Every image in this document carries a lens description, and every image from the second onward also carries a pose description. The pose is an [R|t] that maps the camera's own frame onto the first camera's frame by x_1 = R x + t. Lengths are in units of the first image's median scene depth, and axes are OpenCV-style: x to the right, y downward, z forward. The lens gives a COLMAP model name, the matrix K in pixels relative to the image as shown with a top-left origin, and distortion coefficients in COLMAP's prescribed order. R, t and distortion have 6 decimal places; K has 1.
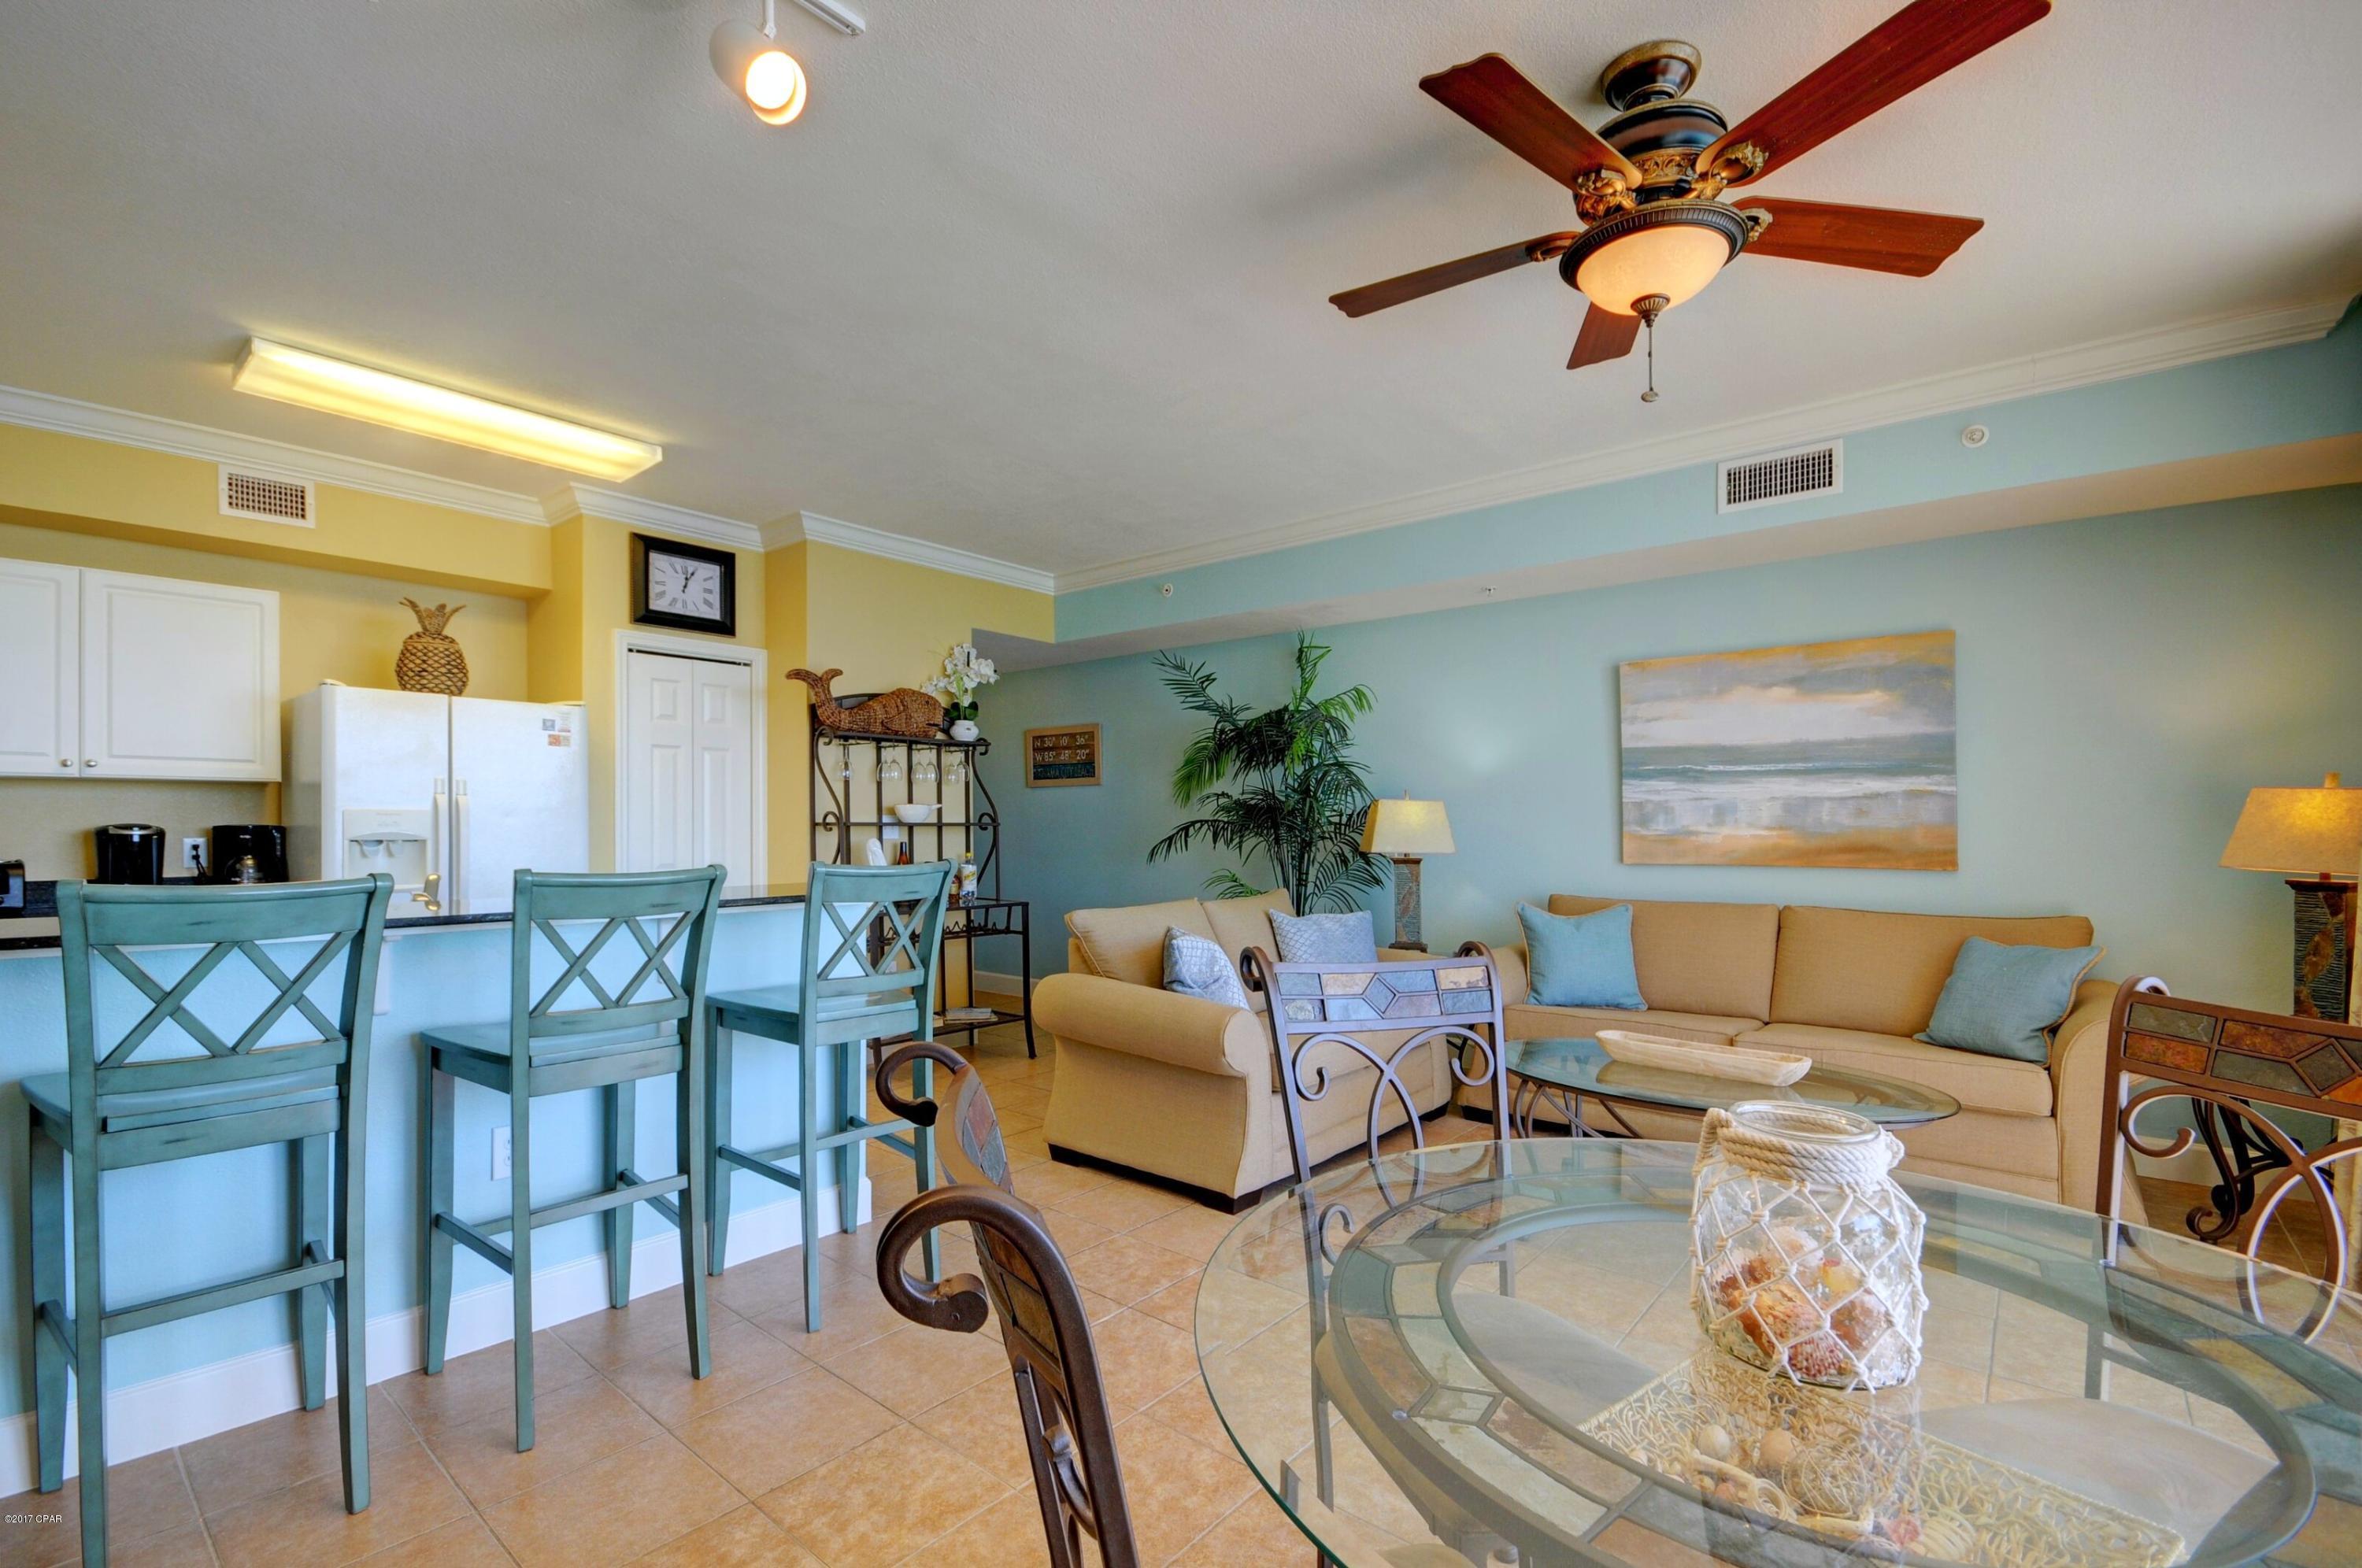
lens RADIAL K [[1030.4, 0, 1179.6], [0, 1030.4, 814.8], [0, 0, 1]] dist [-0.007269, -0.001034]
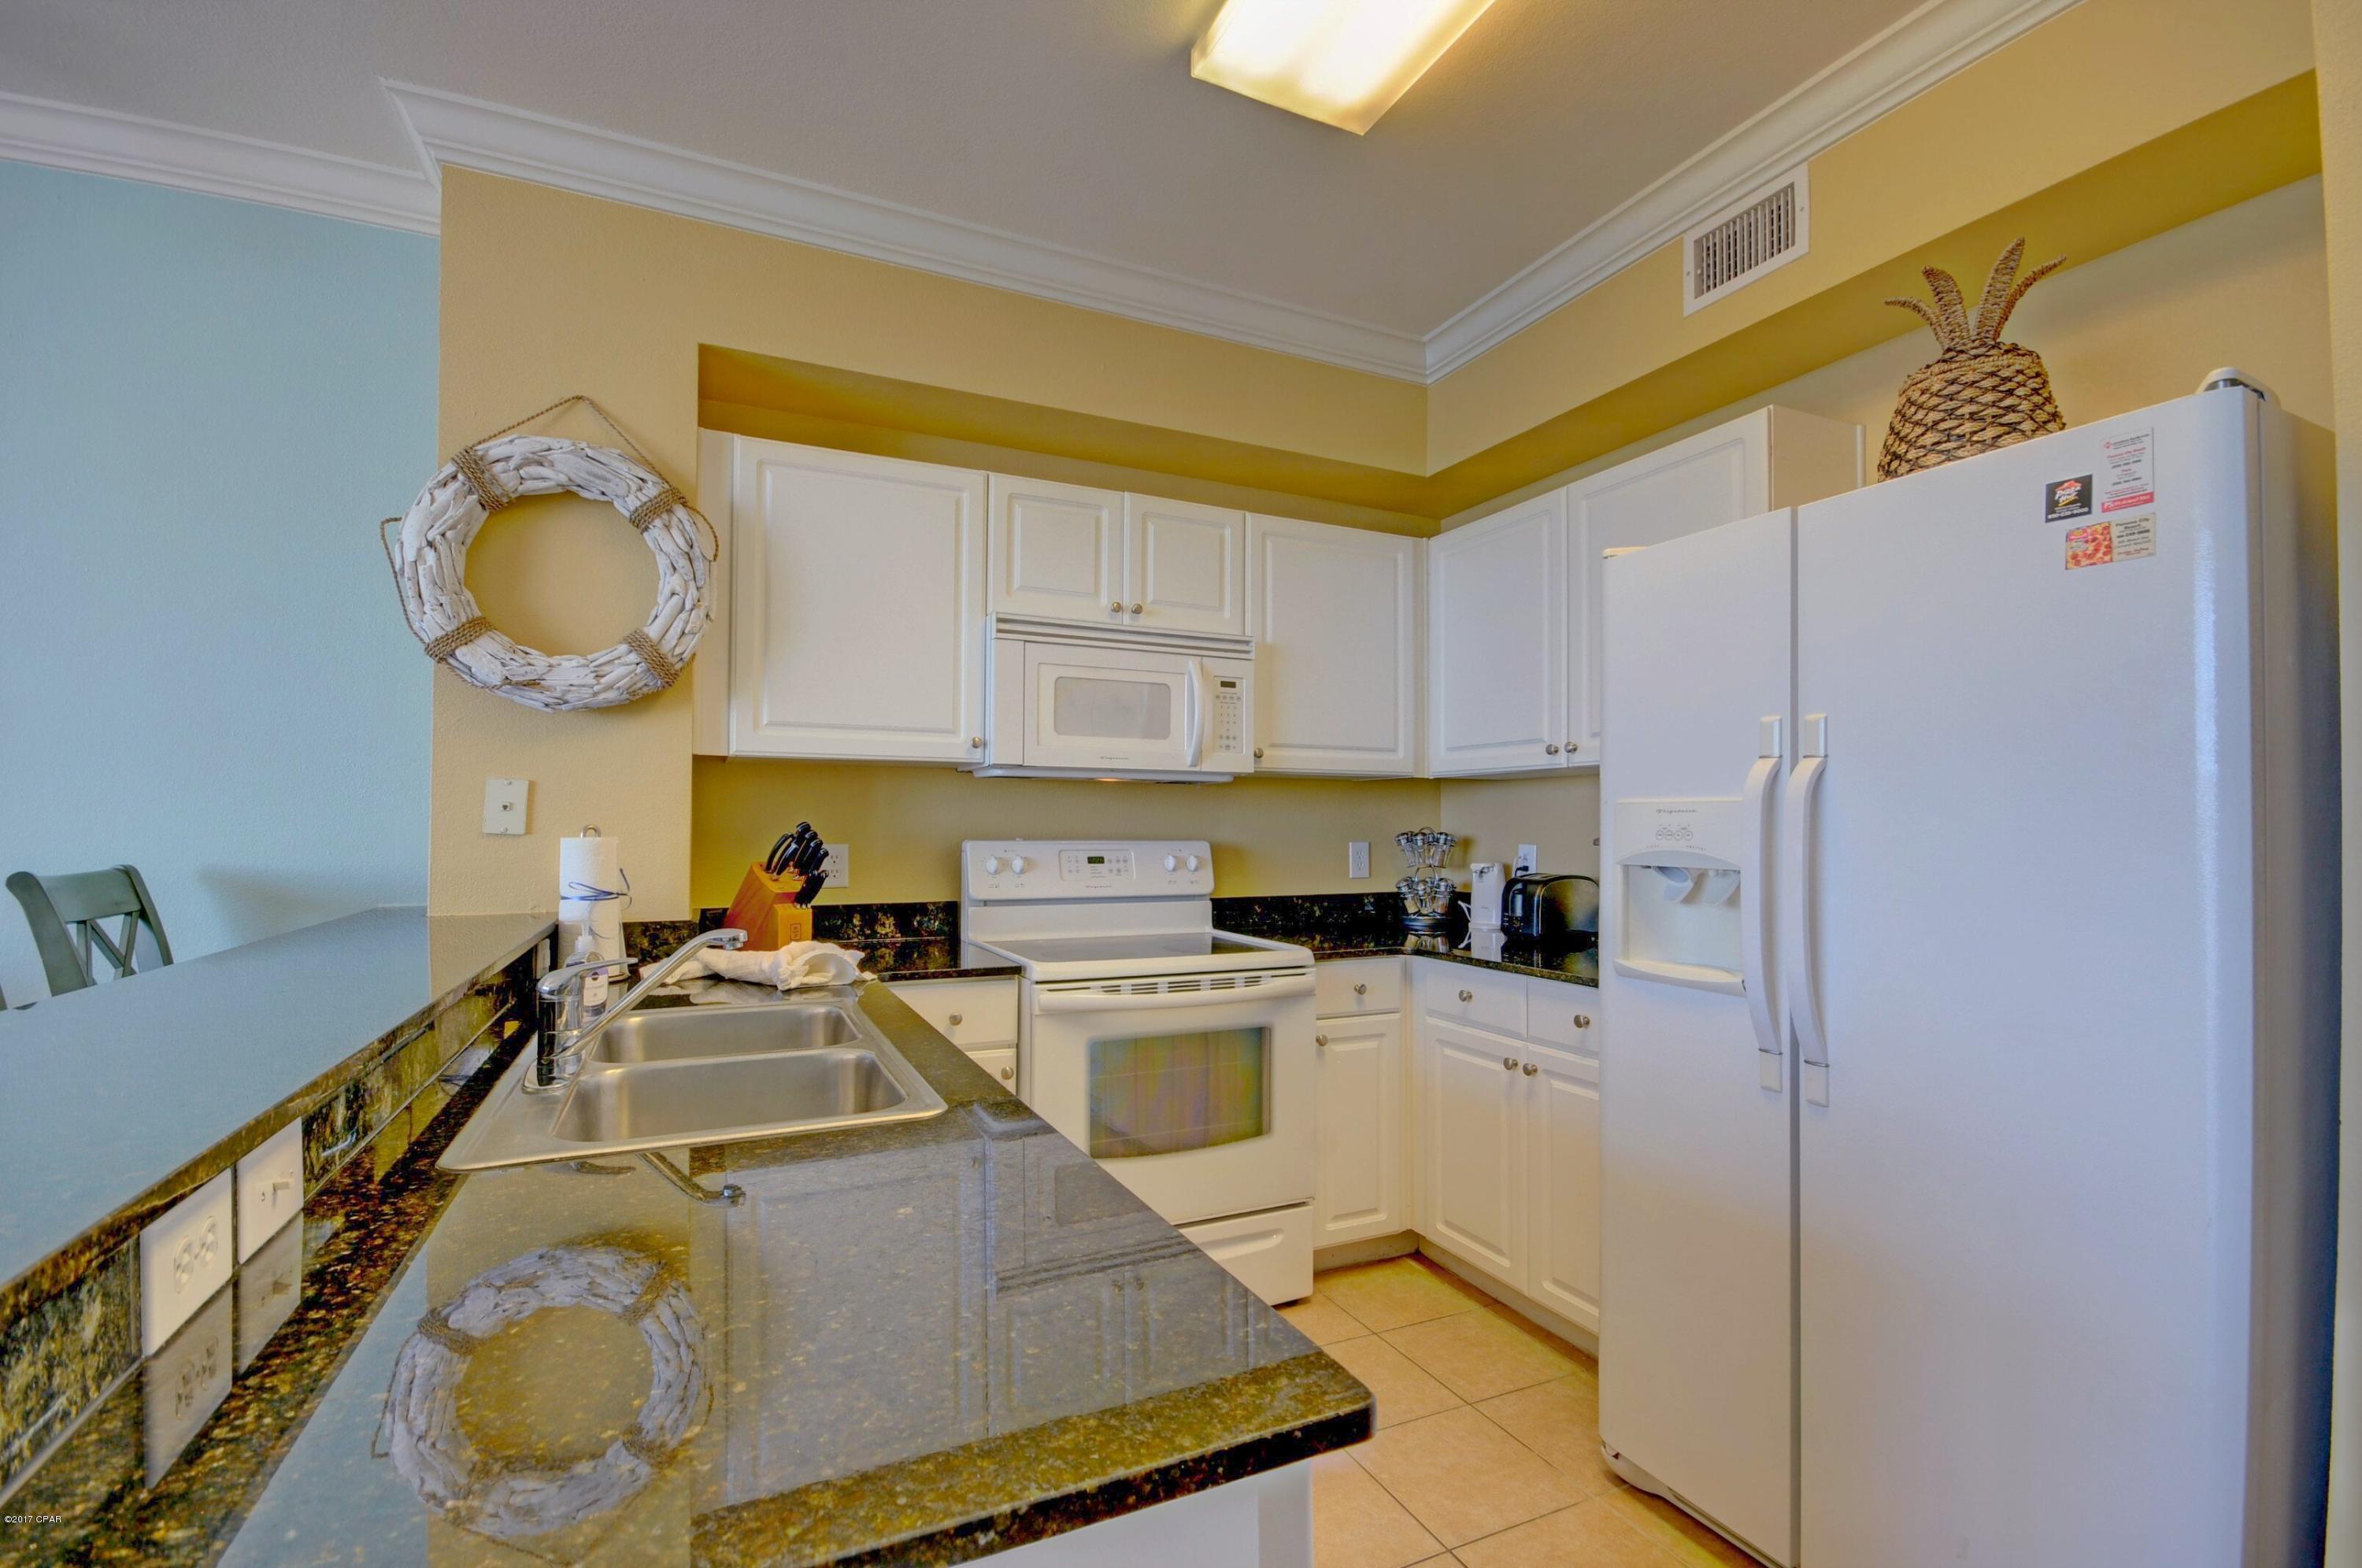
lens RADIAL K [[1037.9, 0, 1169.6], [0, 1037.9, 812.8], [0, 0, 1]] dist [-0.001919, 0.000090]
pose [[-0.418153, -0.014232, -0.908265, -0.227993], [0.003770, 0.999841, -0.017403, 0.006365], [0.908369, -0.010701, -0.418033, 0.855512]]
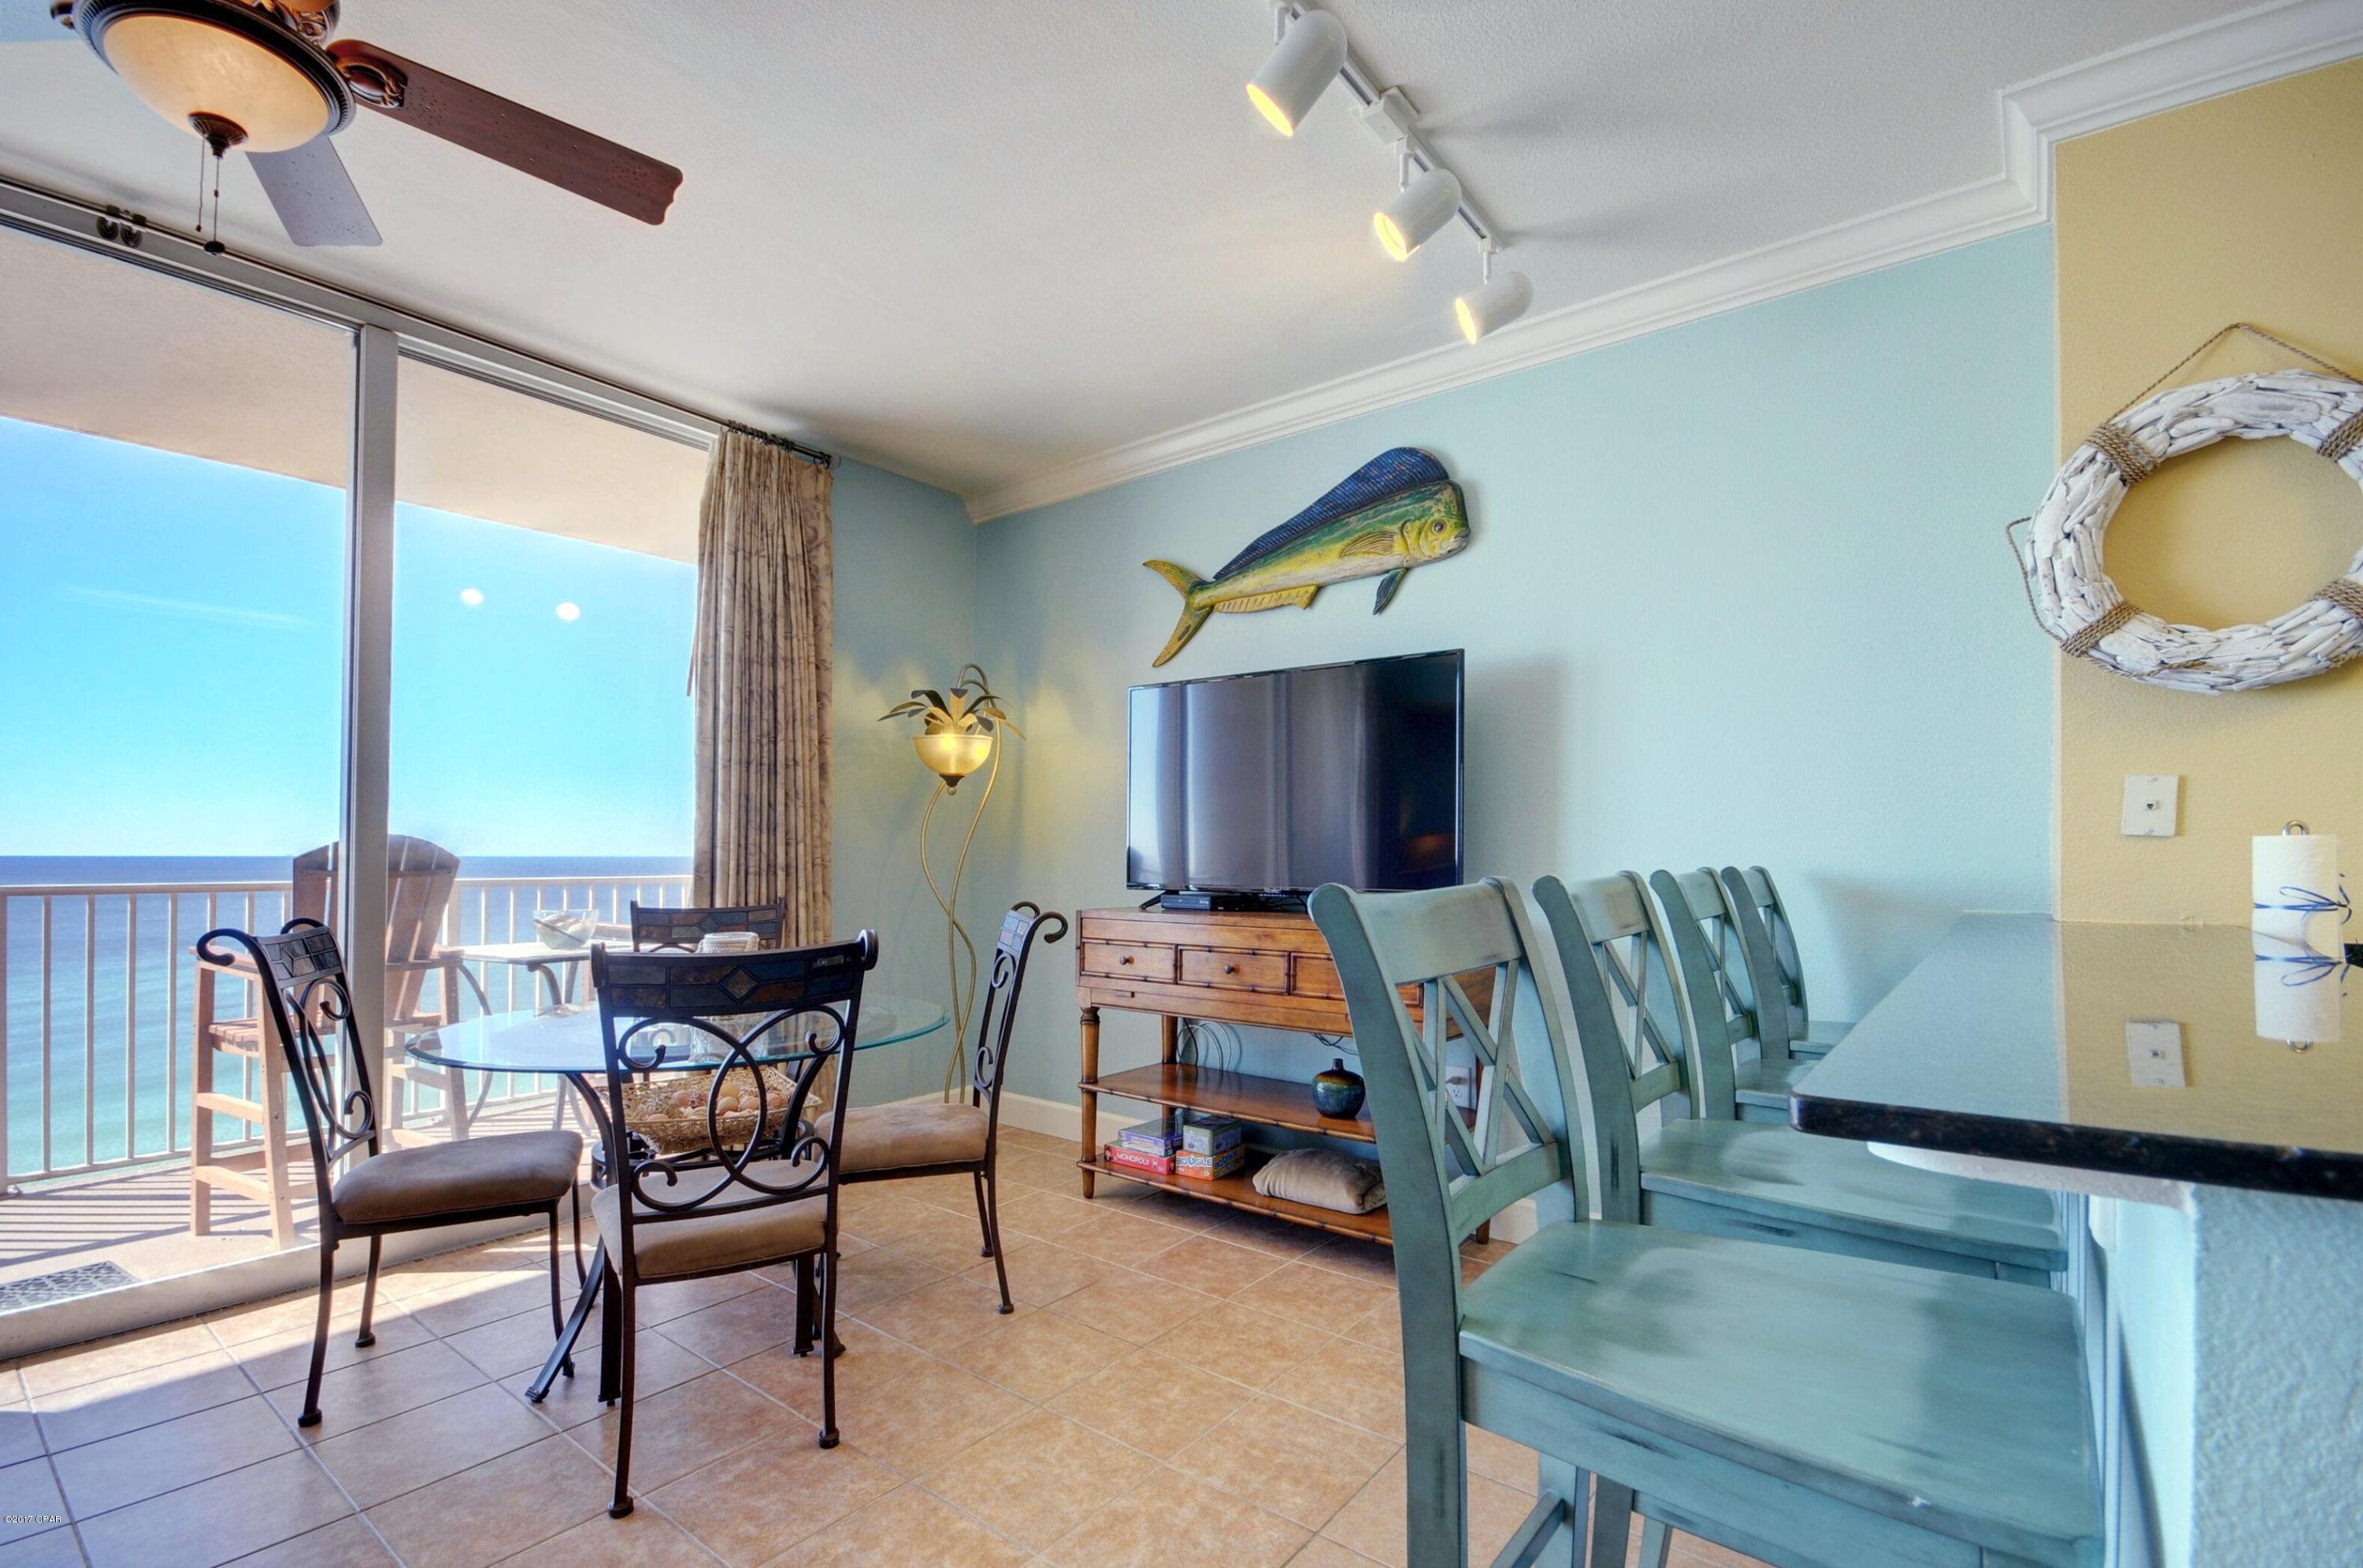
lens RADIAL K [[1046.6, 0, 1159.5], [0, 1046.6, 843.7], [0, 0, 1]] dist [-0.002266, -0.007937]
pose [[-0.999212, -0.005608, -0.039293, -0.100591], [-0.004748, 0.999748, -0.021952, 0.021650], [0.039407, -0.021748, -0.998987, 0.792196]]
